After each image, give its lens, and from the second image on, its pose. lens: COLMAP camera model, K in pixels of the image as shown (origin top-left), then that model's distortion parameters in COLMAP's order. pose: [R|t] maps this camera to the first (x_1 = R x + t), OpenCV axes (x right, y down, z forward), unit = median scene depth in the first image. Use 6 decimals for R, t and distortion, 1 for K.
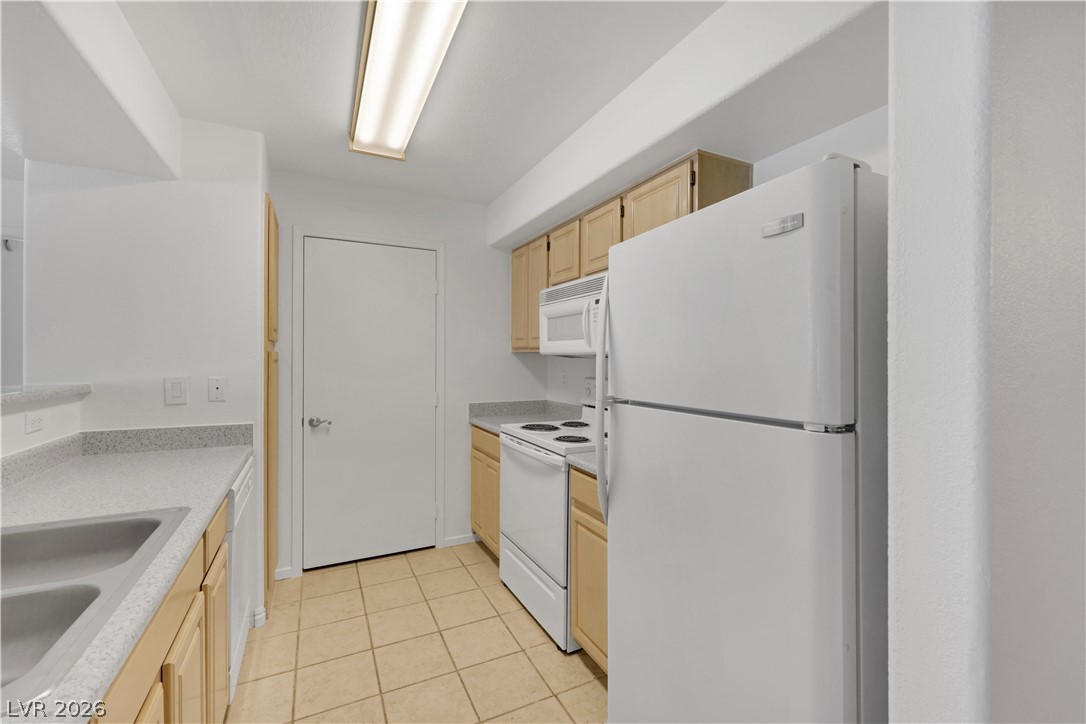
lens RADIAL K [[456.2, 0, 556.9], [0, 456.2, 358.3], [0, 0, 1]] dist [0.001457, 0.000246]
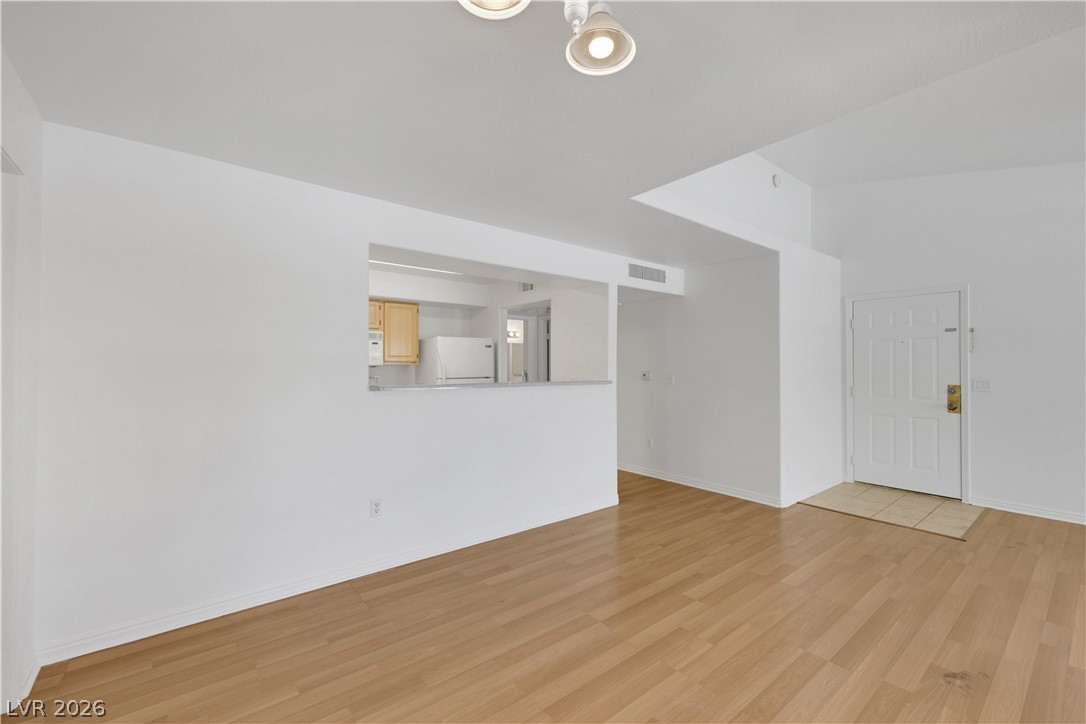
lens RADIAL K [[454.6, 0, 539.1], [0, 454.6, 365.1], [0, 0, 1]] dist [-0.000045, 0.000055]
pose [[-0.186410, 0.005947, 0.982454, -2.328329], [0.000848, 0.999982, -0.005892, 0.001888], [-0.982472, -0.000265, -0.186412, 0.587499]]
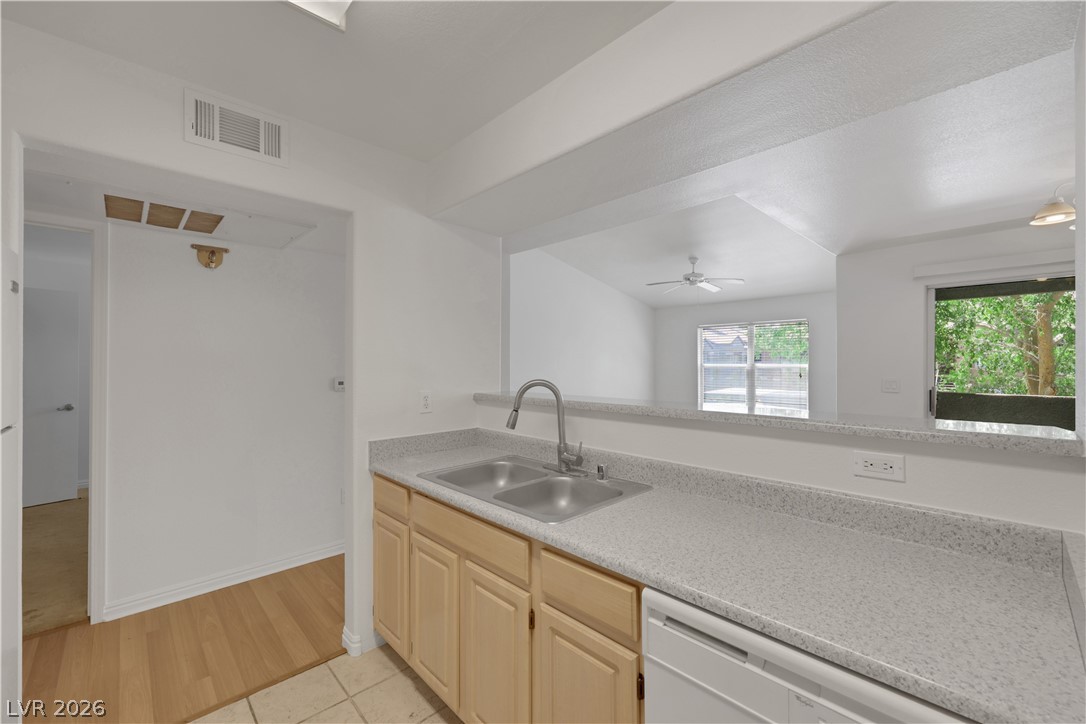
lens RADIAL K [[445.0, 0, 548.5], [0, 445.0, 361.7], [0, 0, 1]] dist [0.002106, 0.000331]
pose [[-0.958183, -0.002302, -0.286148, -0.287715], [-0.002722, 0.999996, 0.001070, -0.025332], [0.286144, 0.001805, -0.958185, 1.115390]]
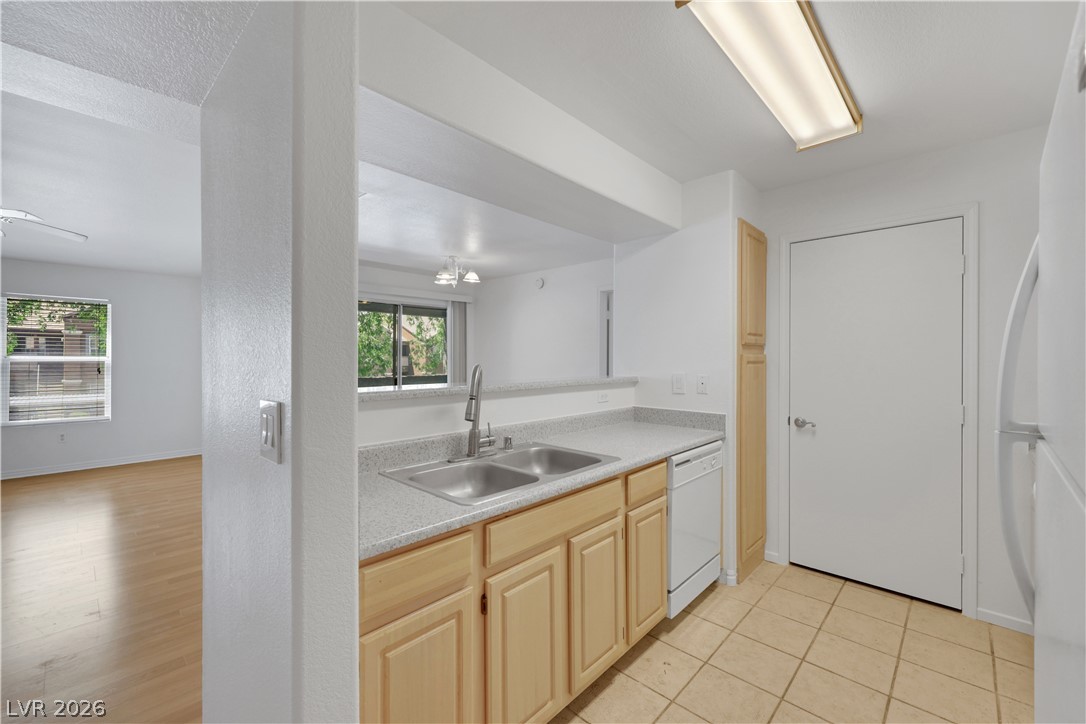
lens RADIAL K [[450.0, 0, 536.1], [0, 450.0, 359.7], [0, 0, 1]] dist [-0.000743, 0.000169]
pose [[0.326459, -0.000220, -0.945211, 0.286897], [-0.000525, 1.000000, -0.000414, -0.000447], [0.945211, 0.000631, 0.326459, 0.139562]]
